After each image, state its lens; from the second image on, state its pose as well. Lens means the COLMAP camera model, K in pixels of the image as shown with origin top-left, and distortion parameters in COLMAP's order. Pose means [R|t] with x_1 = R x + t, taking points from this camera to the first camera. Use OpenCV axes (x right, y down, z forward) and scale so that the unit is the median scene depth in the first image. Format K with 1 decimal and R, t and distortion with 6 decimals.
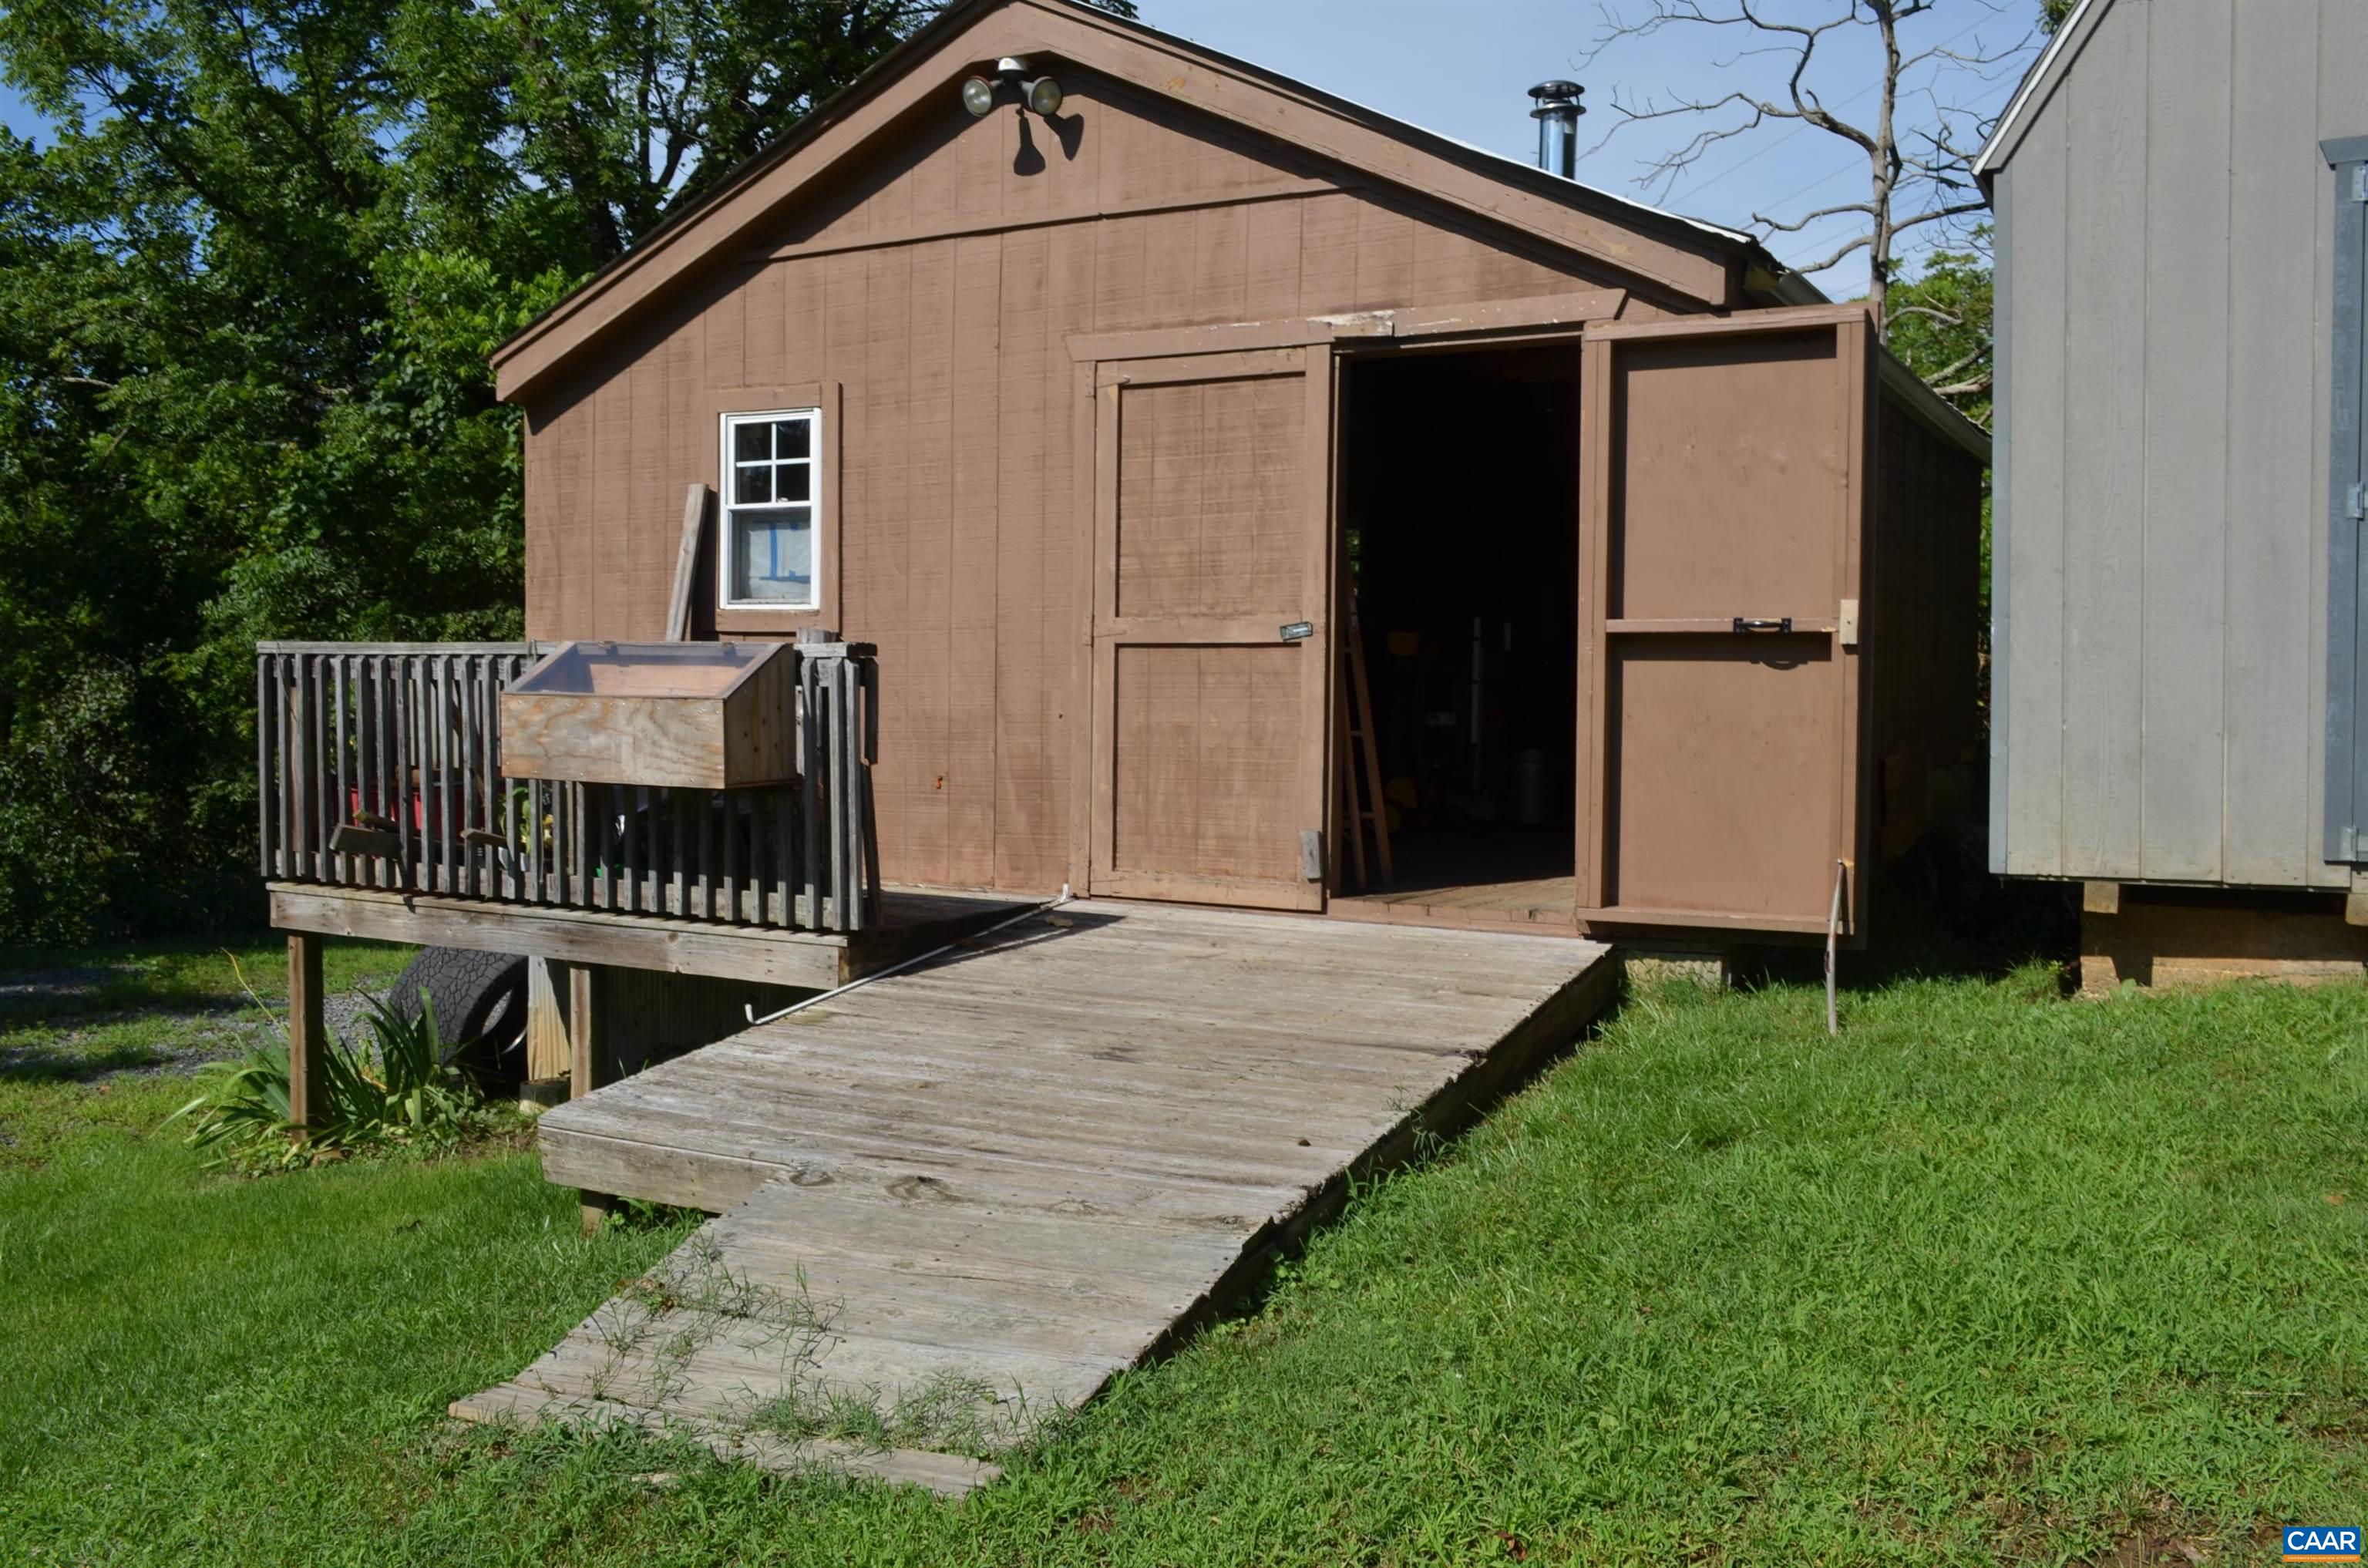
lens RADIAL K [[1905.0, 0, 1187.3], [0, 1905.0, 783.1], [0, 0, 1]] dist [-0.022063, 0.027336]
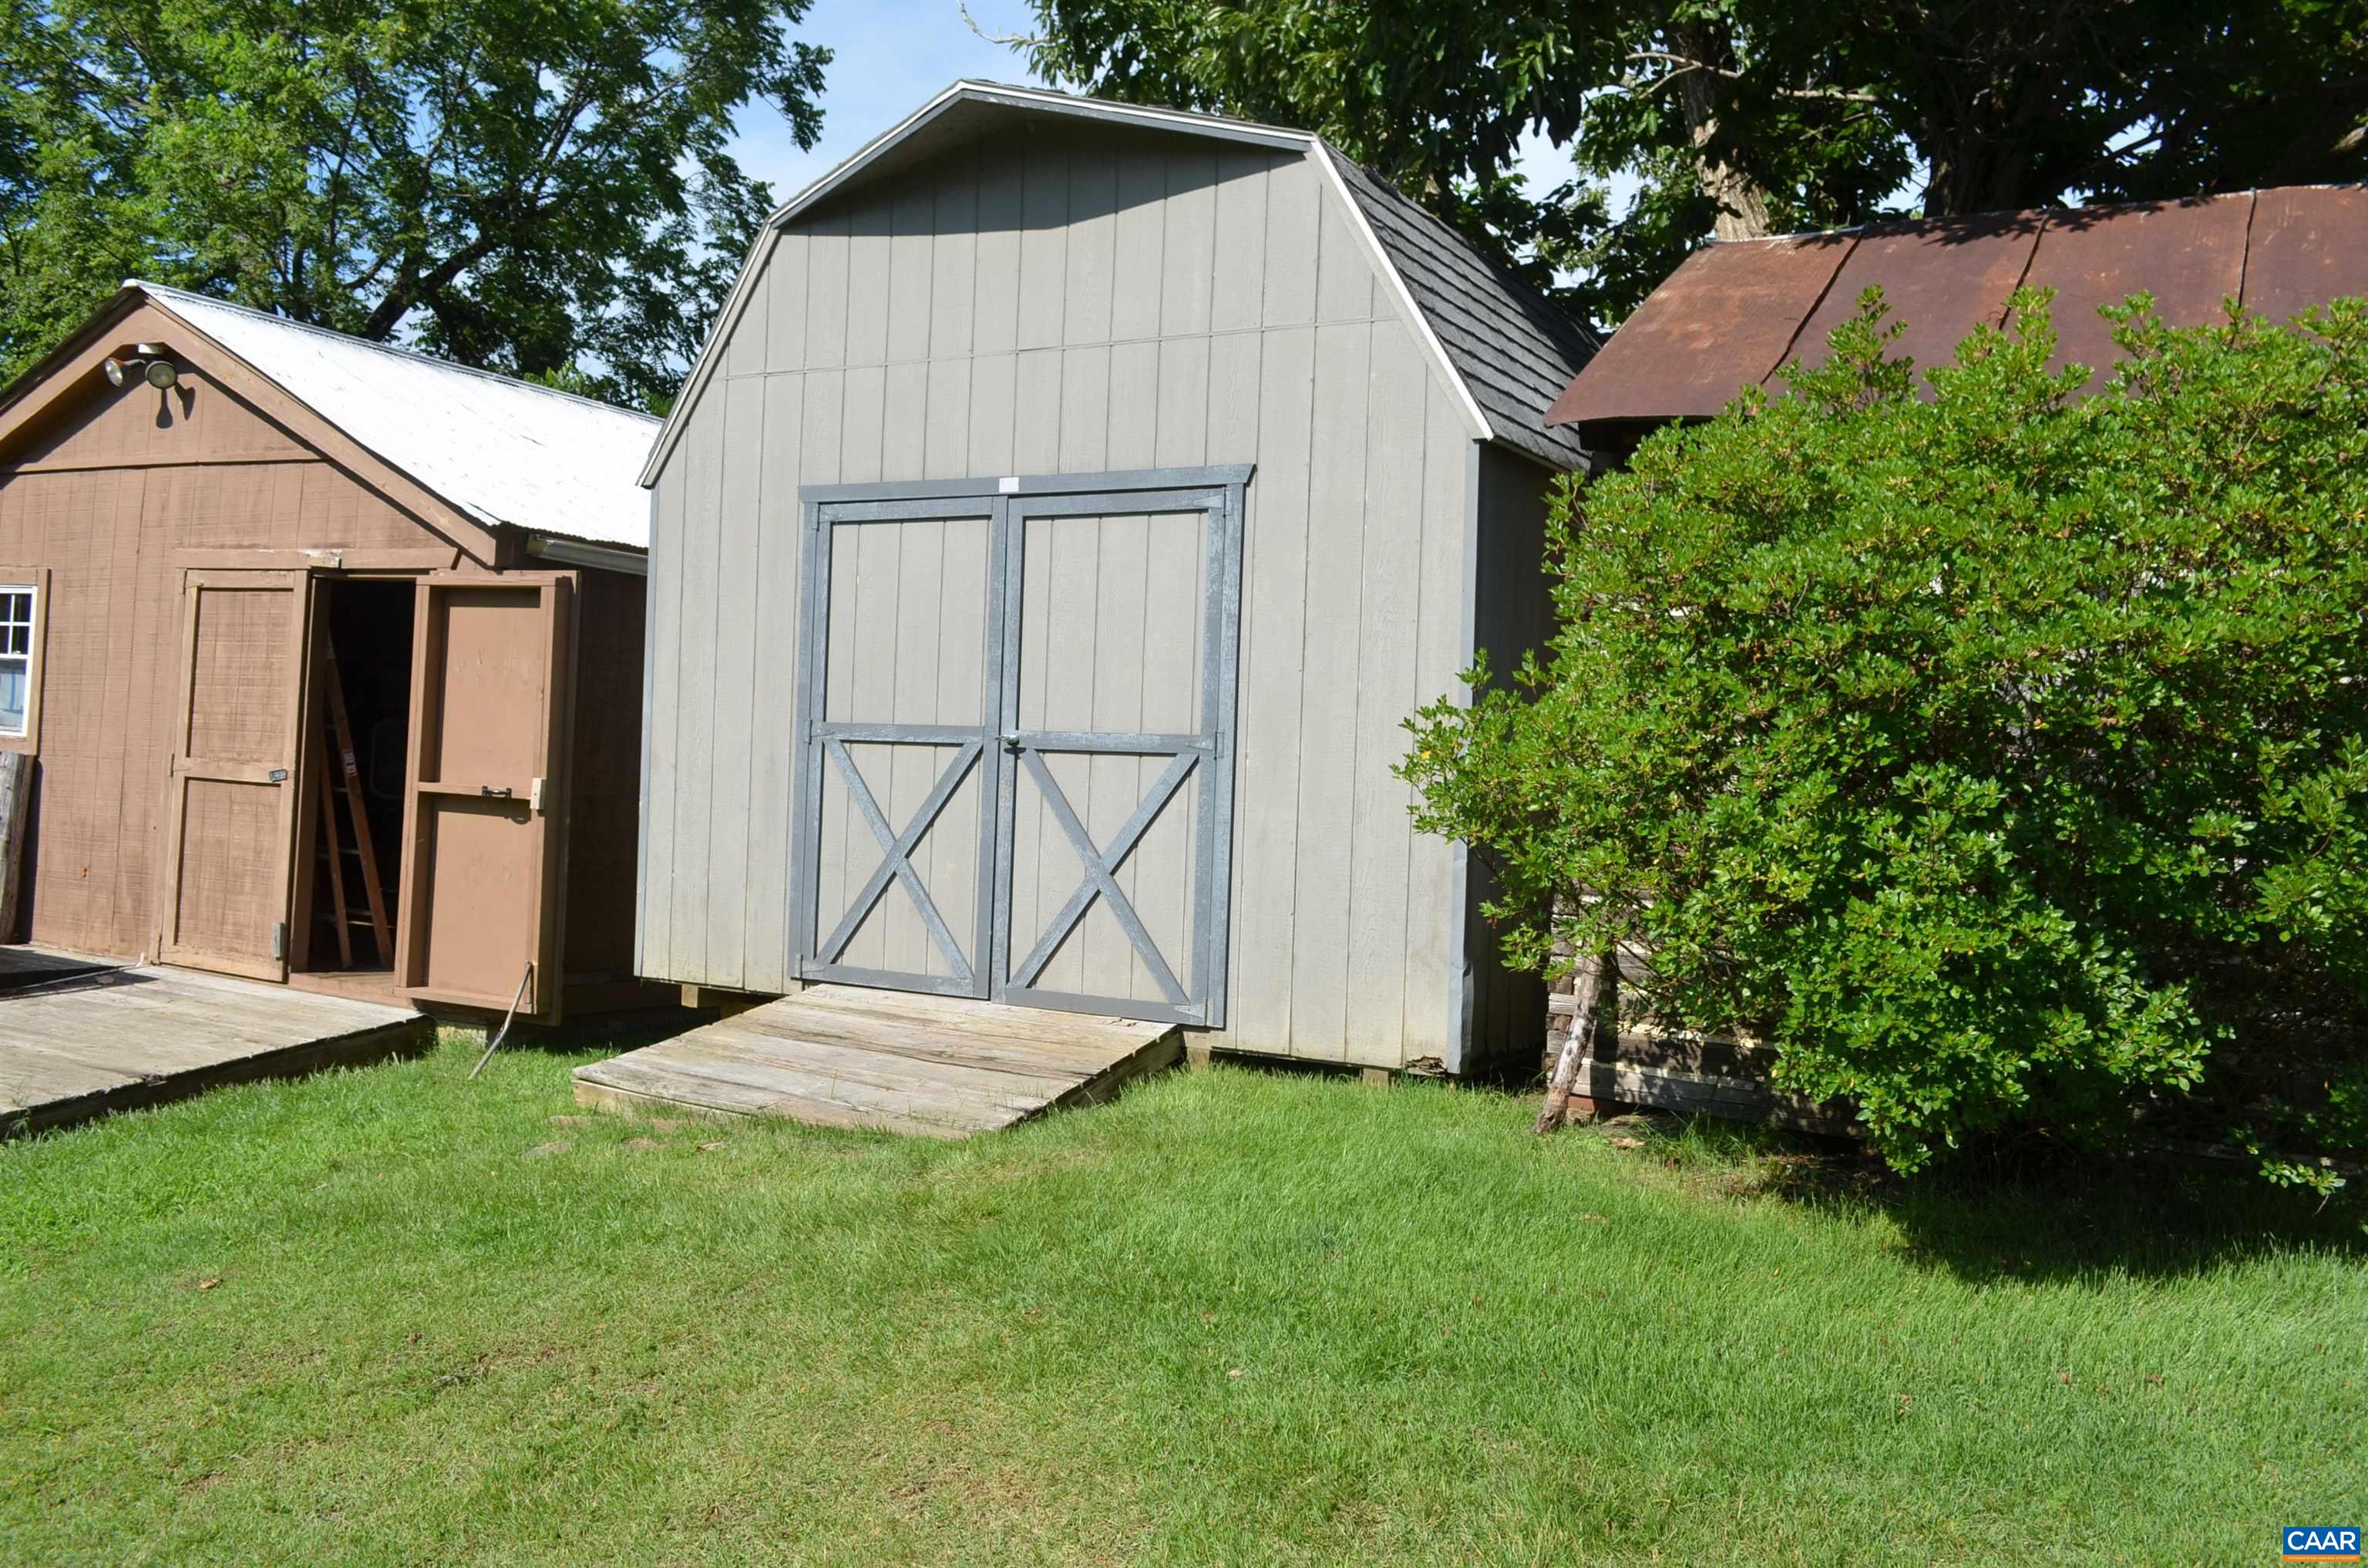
lens RADIAL K [[1905.0, 0, 1181.7], [0, 1905.0, 779.8], [0, 0, 1]] dist [-0.022063, 0.027336]
pose [[0.998641, 0.051820, -0.005494, 0.710184], [-0.052045, 0.997106, -0.055409, -0.034806], [0.002607, 0.055619, 0.998449, -0.359582]]
